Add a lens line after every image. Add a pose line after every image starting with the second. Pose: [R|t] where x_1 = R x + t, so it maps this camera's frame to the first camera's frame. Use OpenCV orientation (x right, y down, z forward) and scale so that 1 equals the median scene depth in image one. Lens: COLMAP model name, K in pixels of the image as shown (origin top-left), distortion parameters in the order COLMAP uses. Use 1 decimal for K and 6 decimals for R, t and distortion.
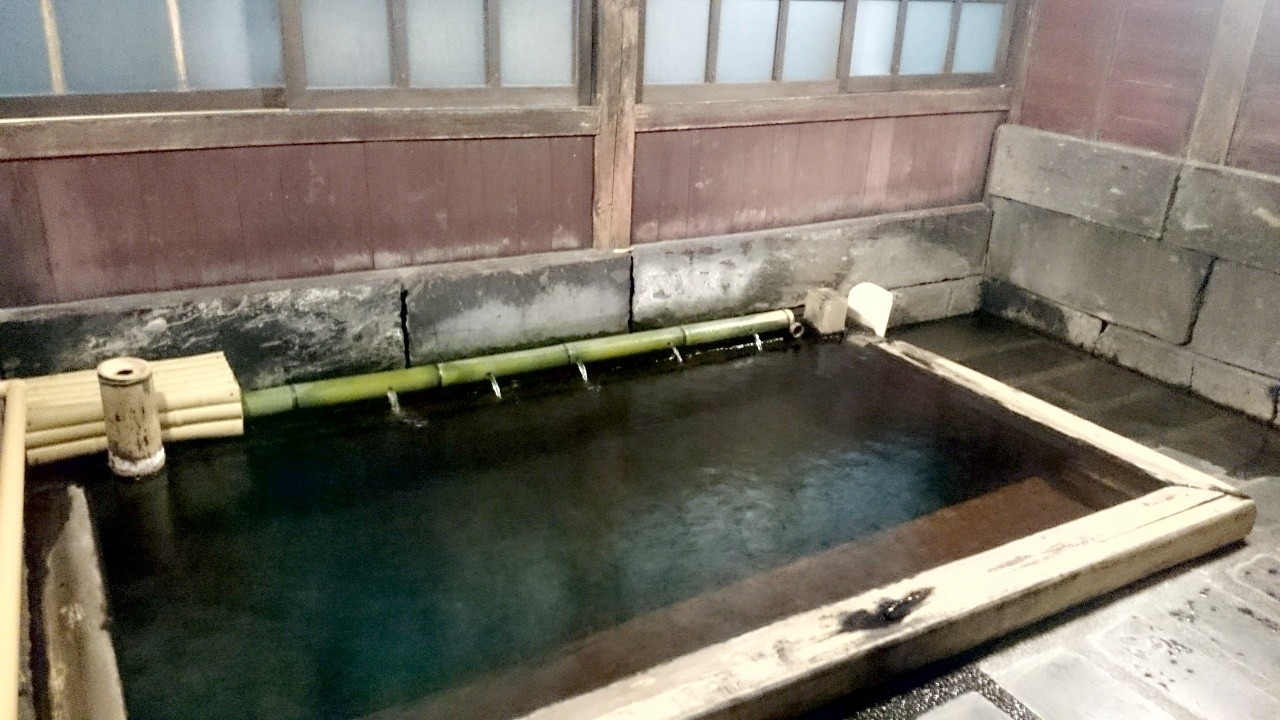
lens RADIAL K [[994.6, 0, 640.9], [0, 994.6, 426.5], [0, 0, 1]] dist [0.188014, -0.314234]
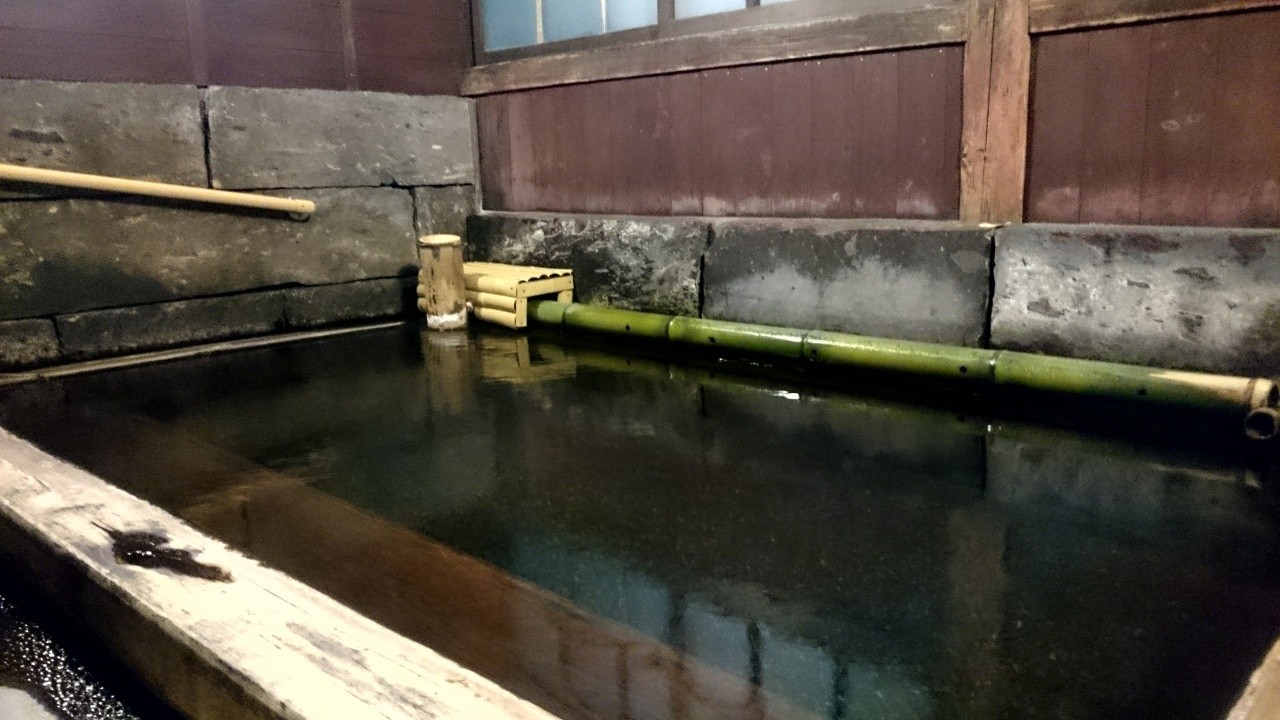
lens RADIAL K [[994.6, 0, 640.9], [0, 994.6, 426.5], [0, 0, 1]] dist [0.188014, -0.314234]
pose [[0.249975, 0.194396, -0.948537, 0.633712], [-0.374721, 0.922724, 0.090353, -0.039536], [0.892803, 0.332851, 0.303502, 0.742325]]
